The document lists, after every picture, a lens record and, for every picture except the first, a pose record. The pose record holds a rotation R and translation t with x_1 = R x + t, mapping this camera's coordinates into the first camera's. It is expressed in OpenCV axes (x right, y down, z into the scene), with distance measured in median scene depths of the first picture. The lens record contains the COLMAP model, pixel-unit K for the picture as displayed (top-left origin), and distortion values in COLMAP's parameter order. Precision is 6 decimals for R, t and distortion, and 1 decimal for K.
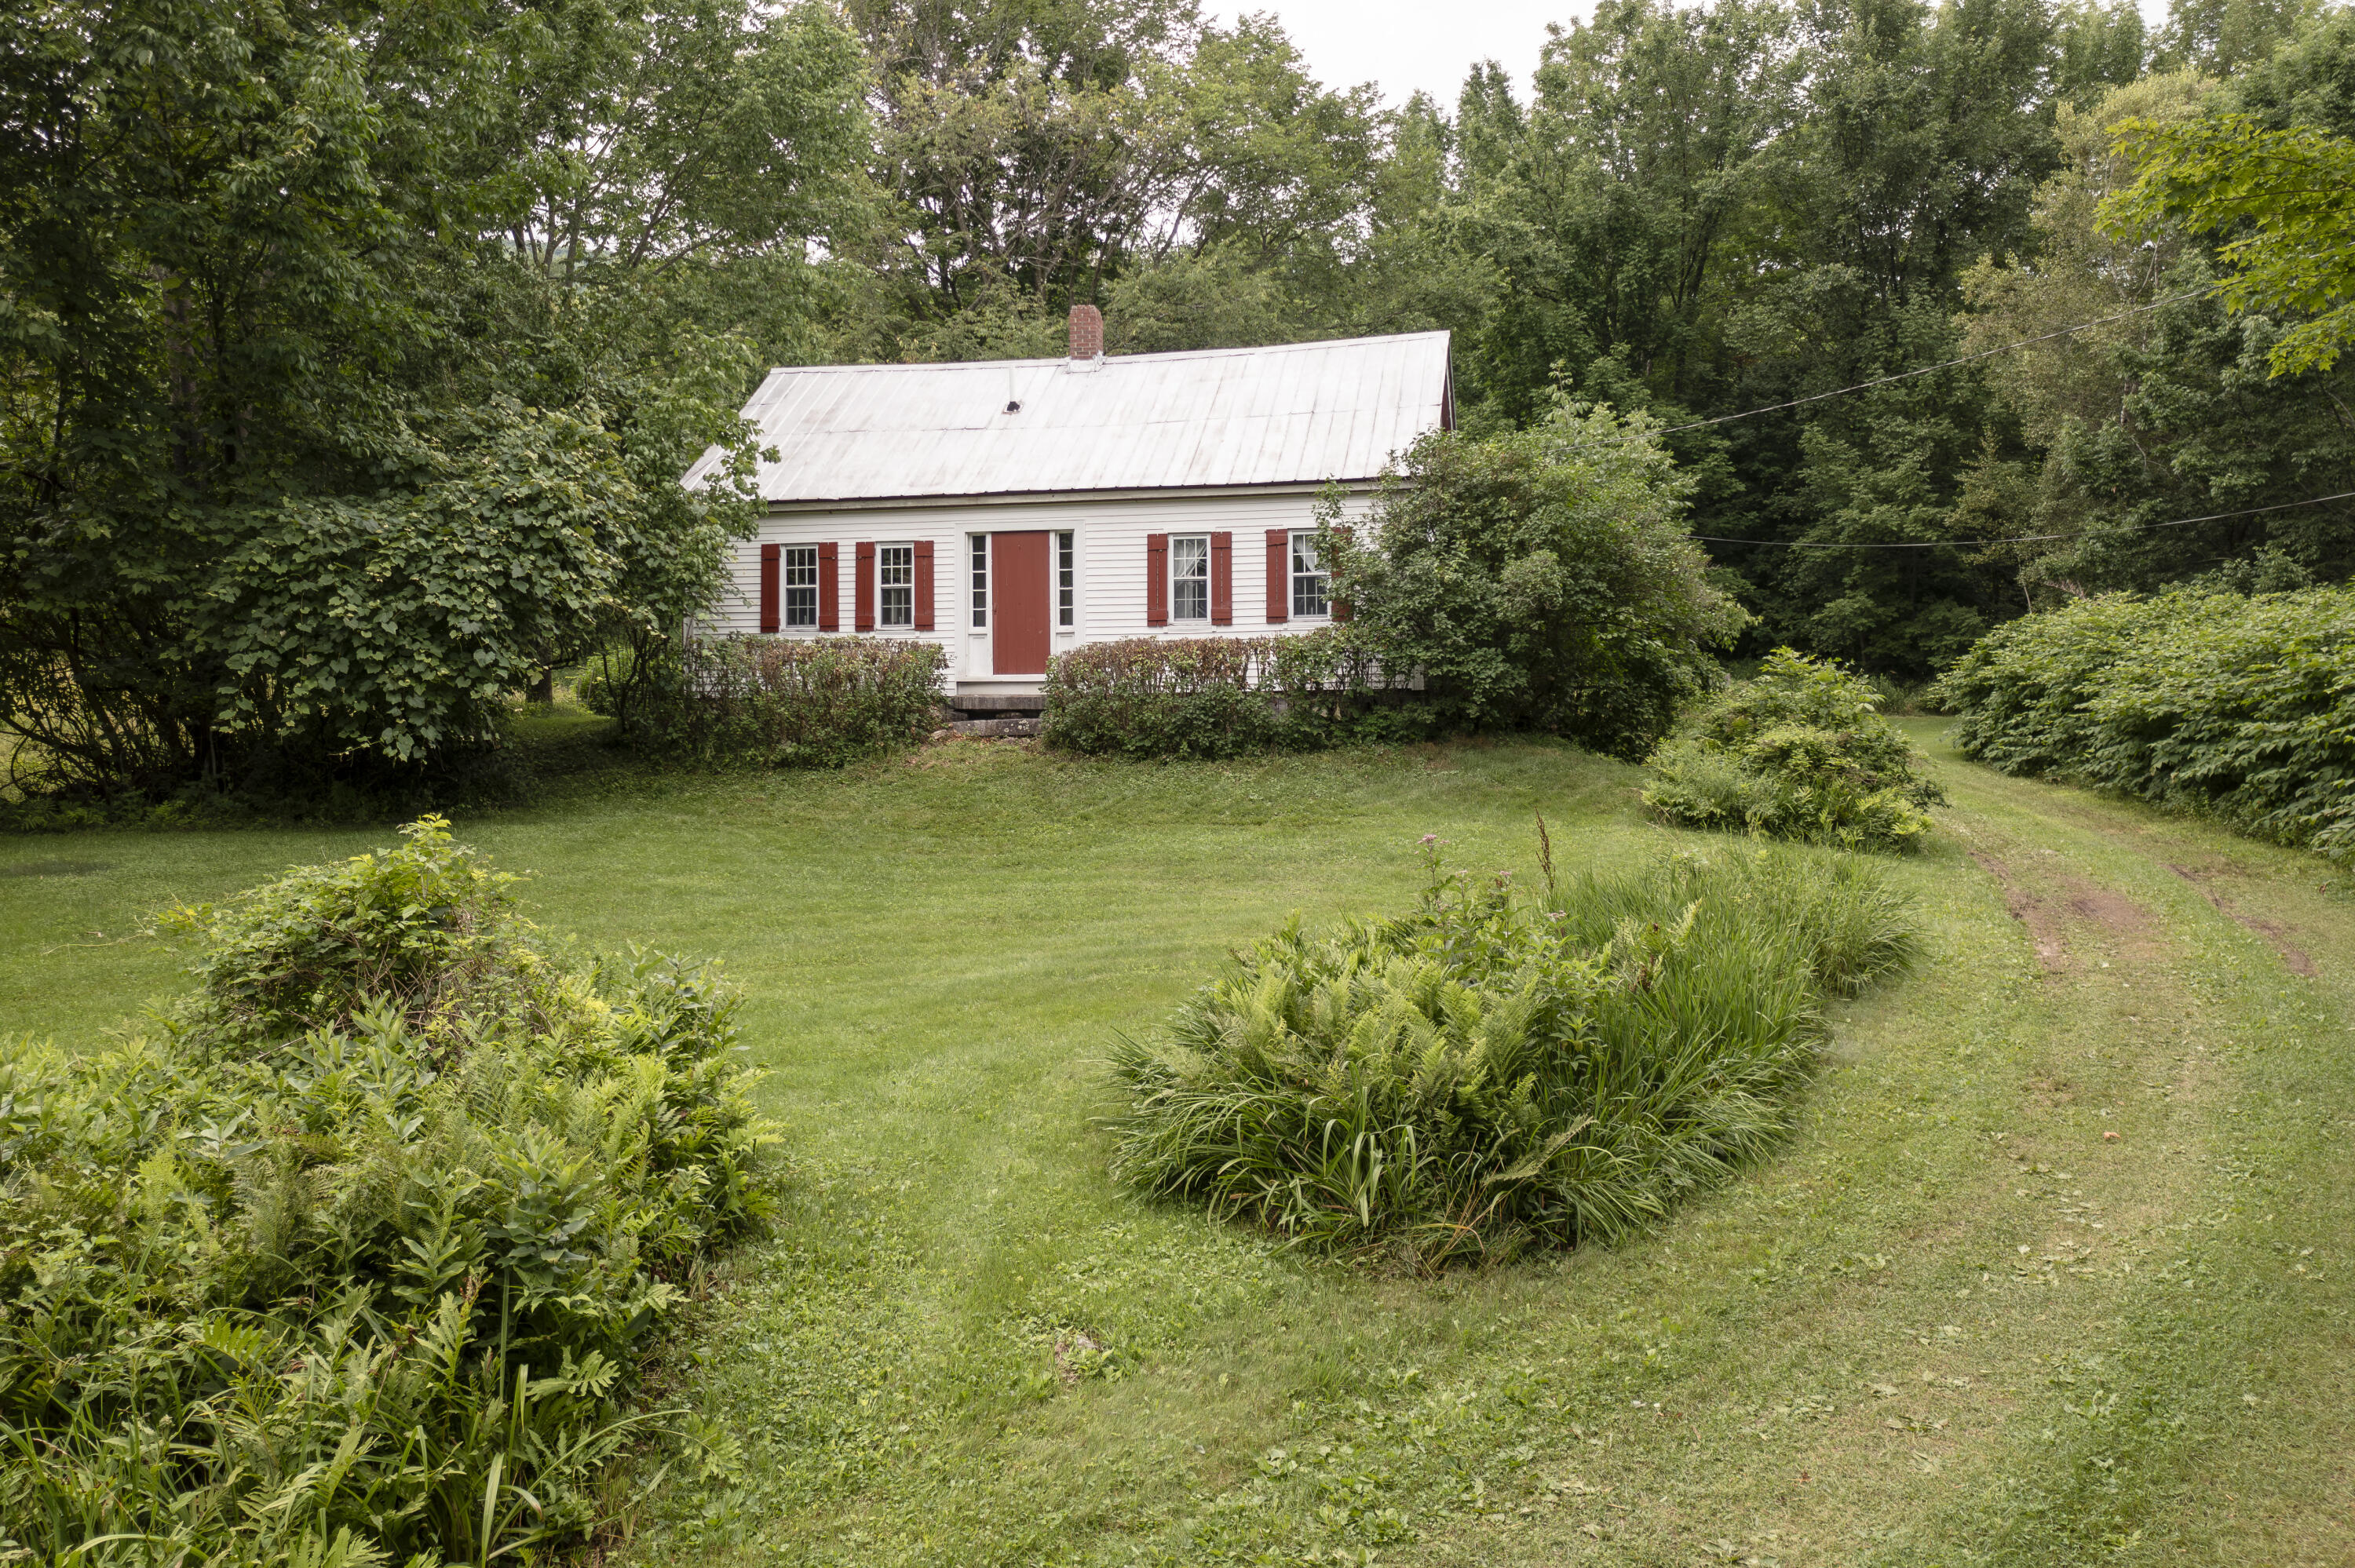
lens RADIAL K [[1901.6, 0, 1180.8], [0, 1901.6, 786.7], [0, 0, 1]] dist [0.038277, 0.010903]
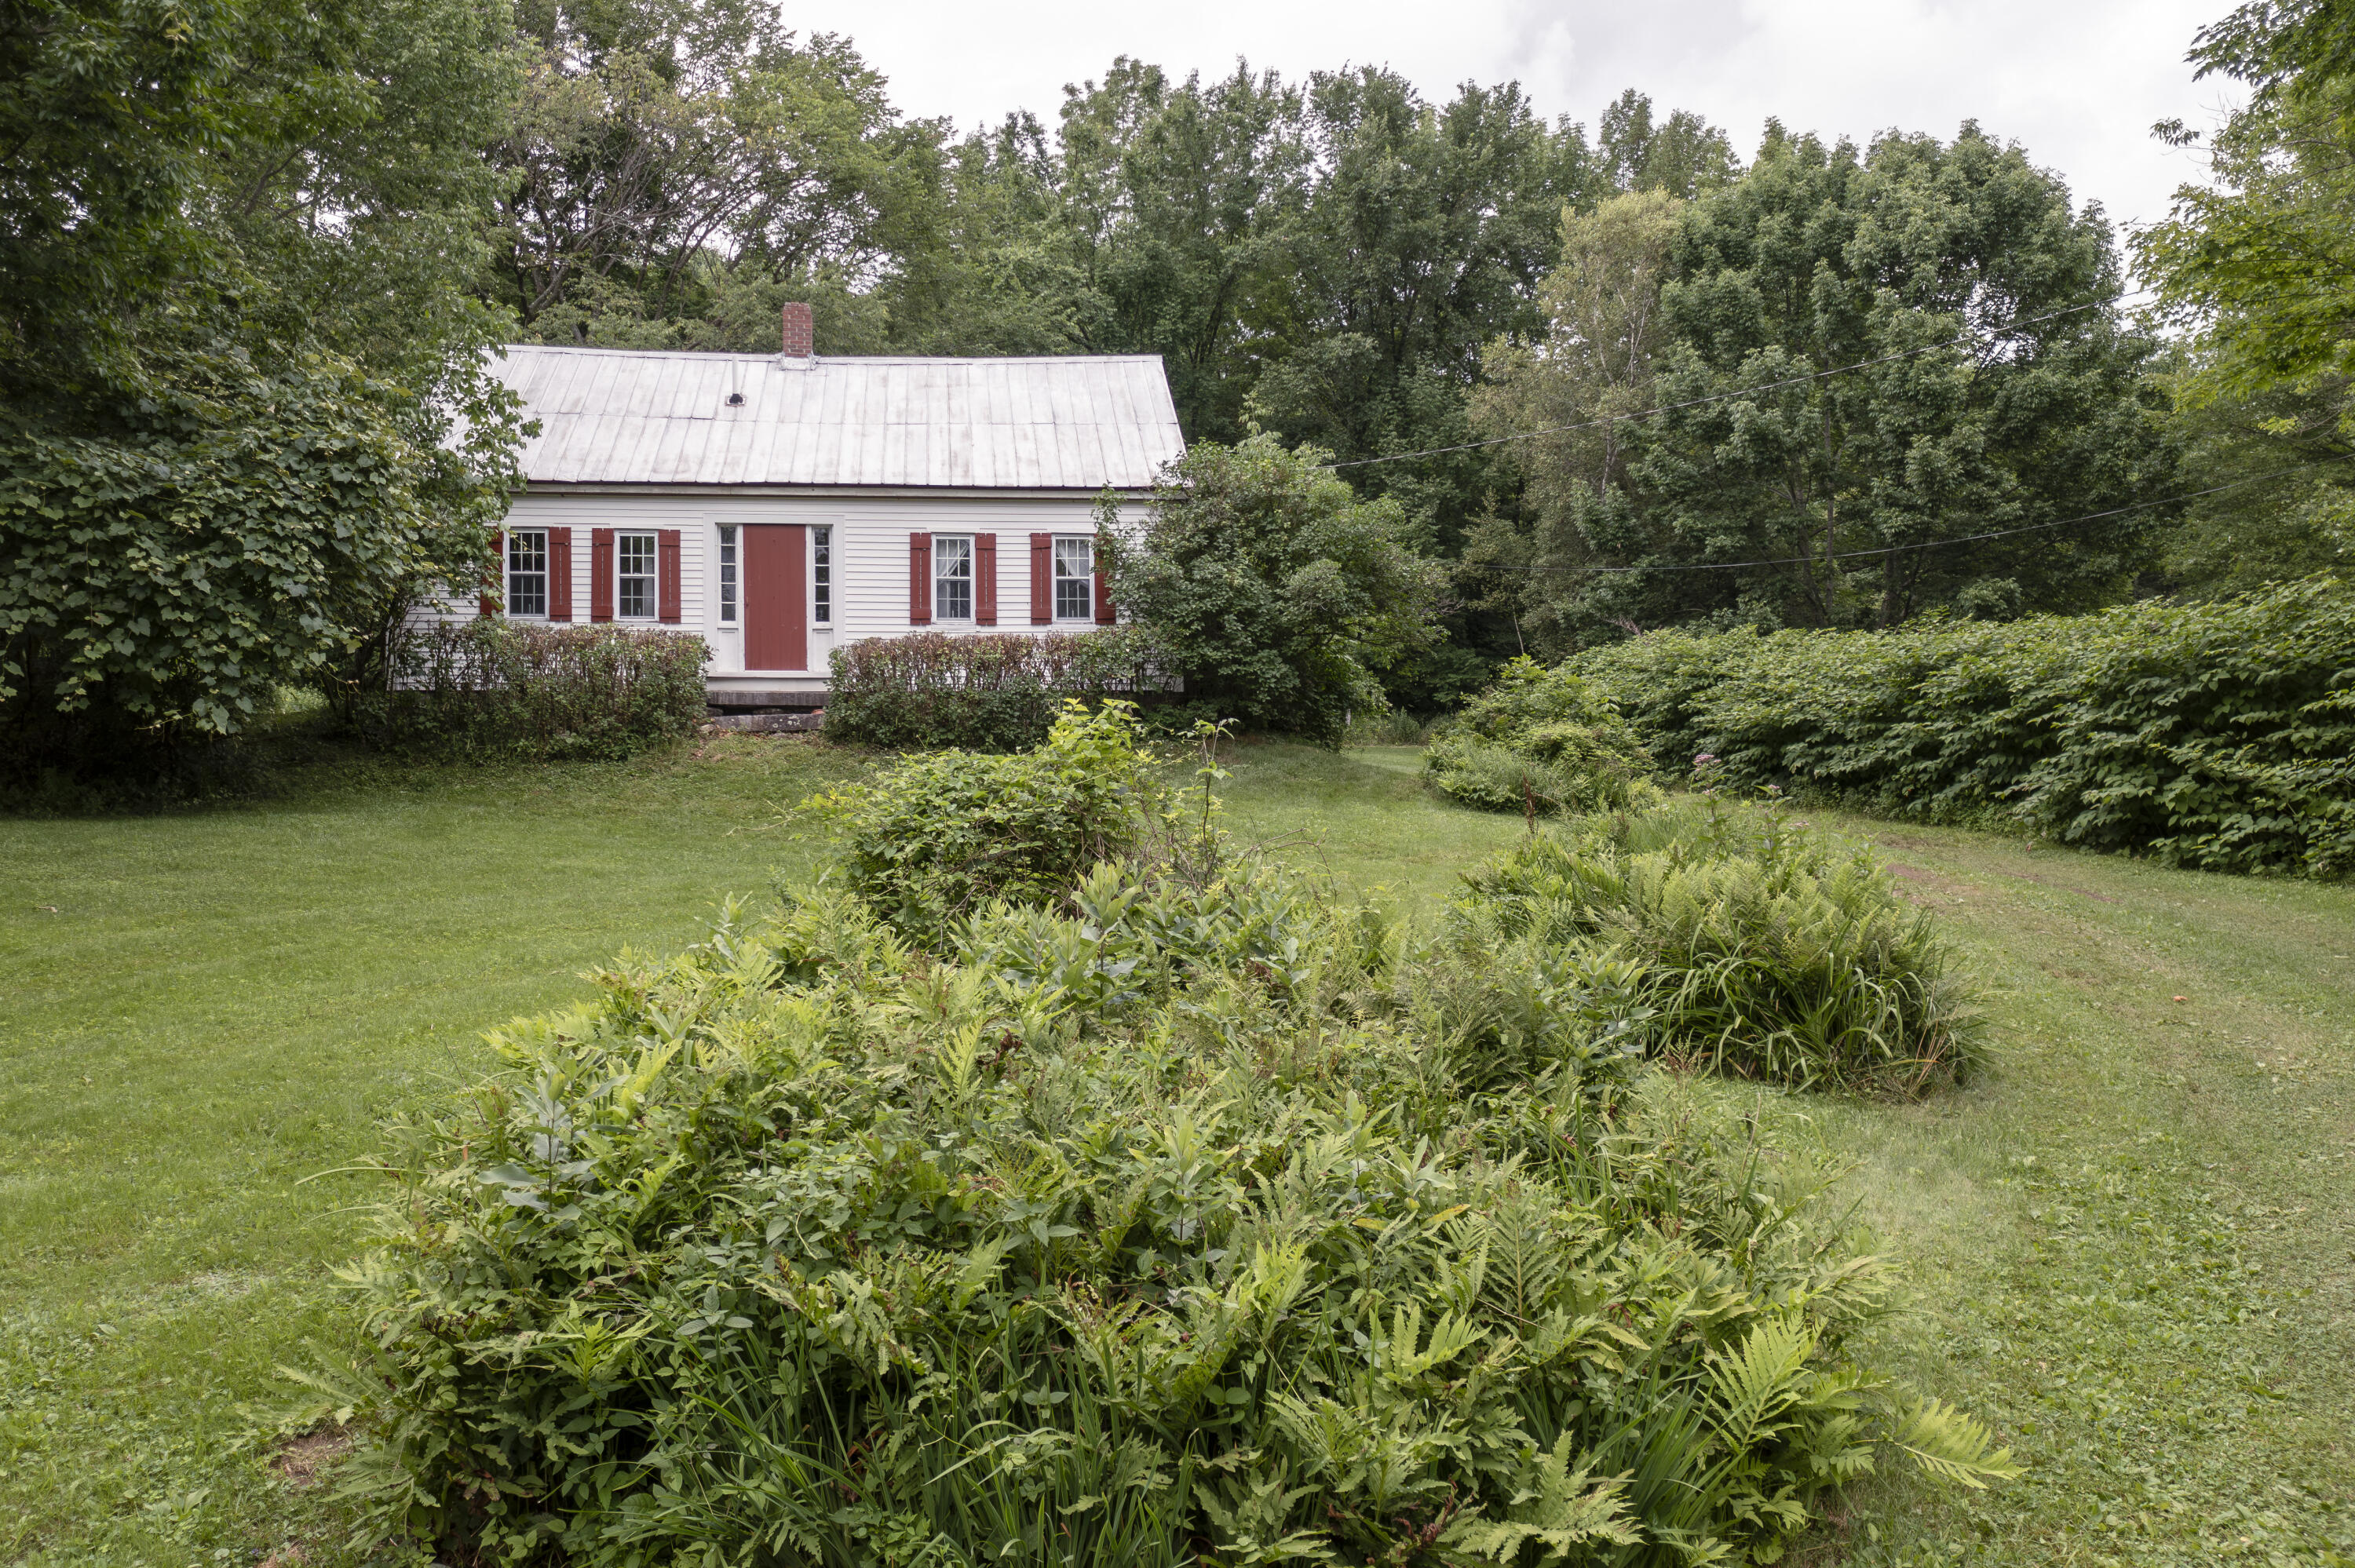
lens RADIAL K [[1901.6, 0, 1179.0], [0, 1901.6, 791.0], [0, 0, 1]] dist [0.038277, 0.010903]
pose [[0.948885, 0.001493, 0.315617, -0.201616], [0.006011, 0.999722, -0.022799, 0.026894], [-0.315564, 0.023531, 0.948613, 0.009596]]
